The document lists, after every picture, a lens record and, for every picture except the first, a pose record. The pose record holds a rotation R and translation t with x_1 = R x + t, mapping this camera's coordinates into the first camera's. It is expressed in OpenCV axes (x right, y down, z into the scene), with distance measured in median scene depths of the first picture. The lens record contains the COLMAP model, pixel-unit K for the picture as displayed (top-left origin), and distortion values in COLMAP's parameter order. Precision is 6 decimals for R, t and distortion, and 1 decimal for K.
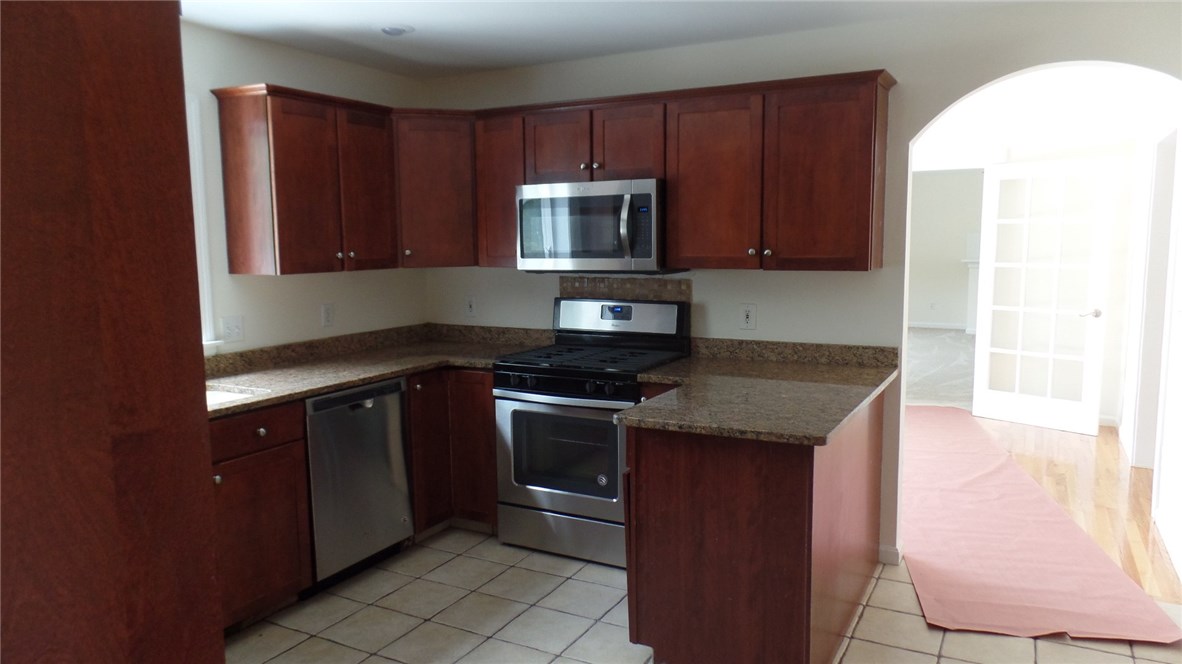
lens RADIAL K [[818.8, 0, 592.3], [0, 818.8, 335.1], [0, 0, 1]] dist [0.011769, -0.001840]
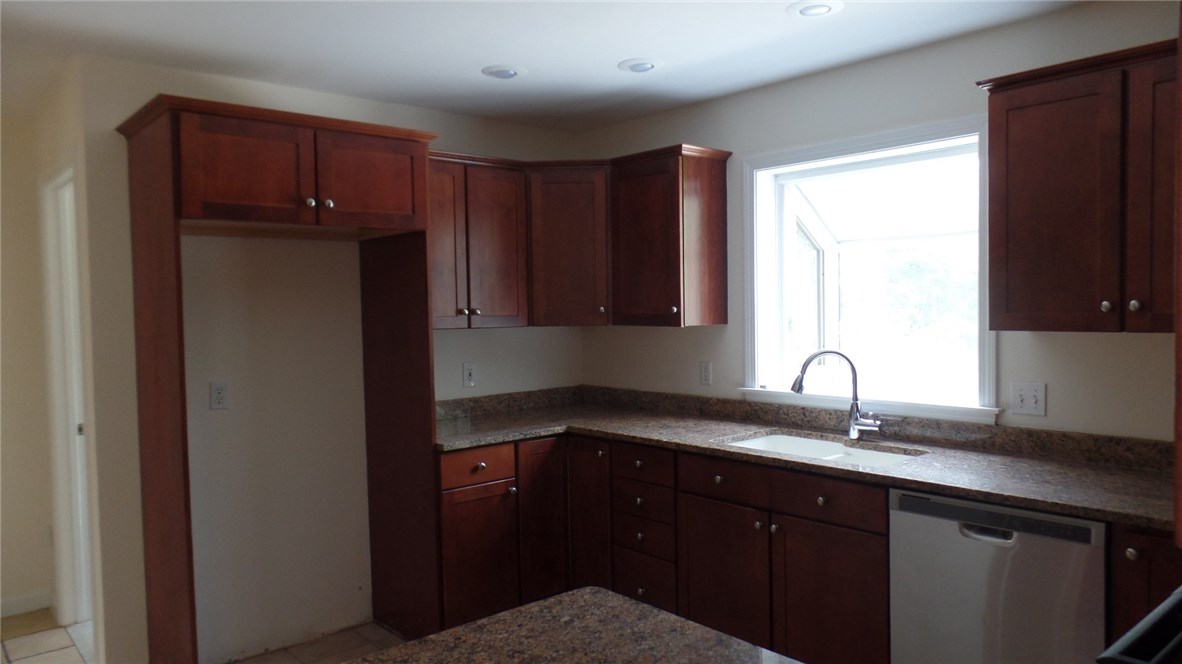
lens RADIAL K [[818.8, 0, 593.6], [0, 818.8, 328.1], [0, 0, 1]] dist [0.011769, -0.001840]
pose [[-0.341718, 0.048216, -0.938565, 0.404188], [-0.090613, 0.992340, 0.083970, -0.096213], [0.935424, 0.113740, -0.334731, 0.834869]]
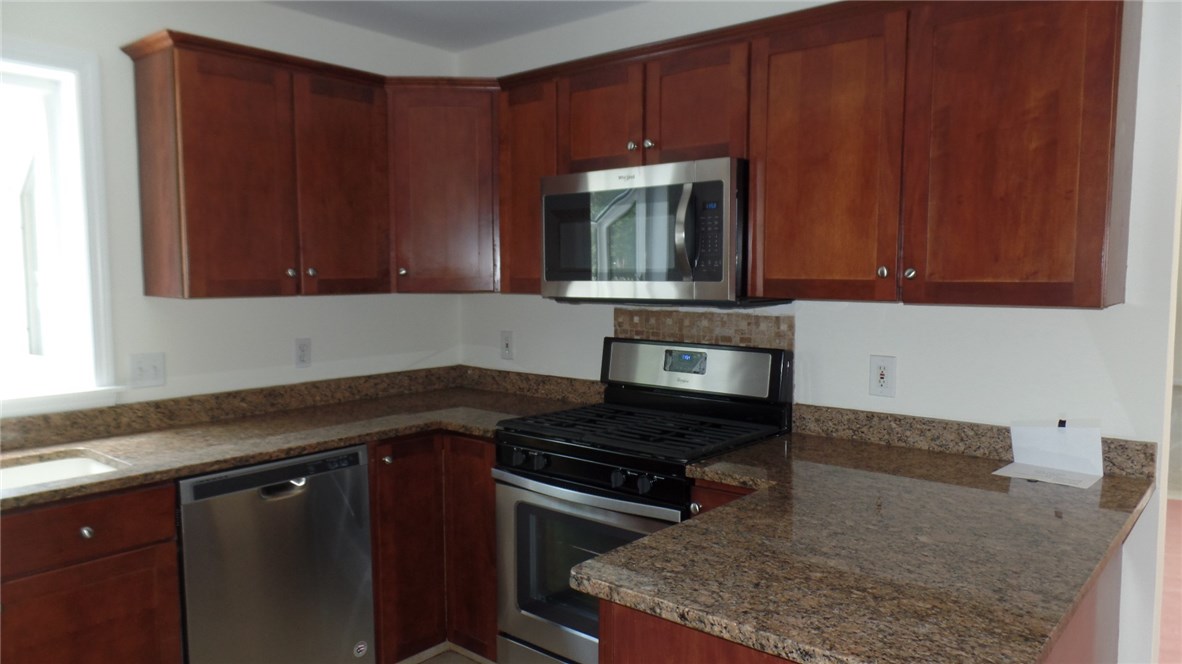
lens RADIAL K [[818.8, 0, 592.0], [0, 818.8, 335.2], [0, 0, 1]] dist [0.011769, -0.001840]
pose [[0.978058, 0.025370, -0.206781, 0.103052], [-0.033663, 0.998760, -0.036686, -0.023945], [0.205594, 0.042842, 0.977699, 0.341843]]
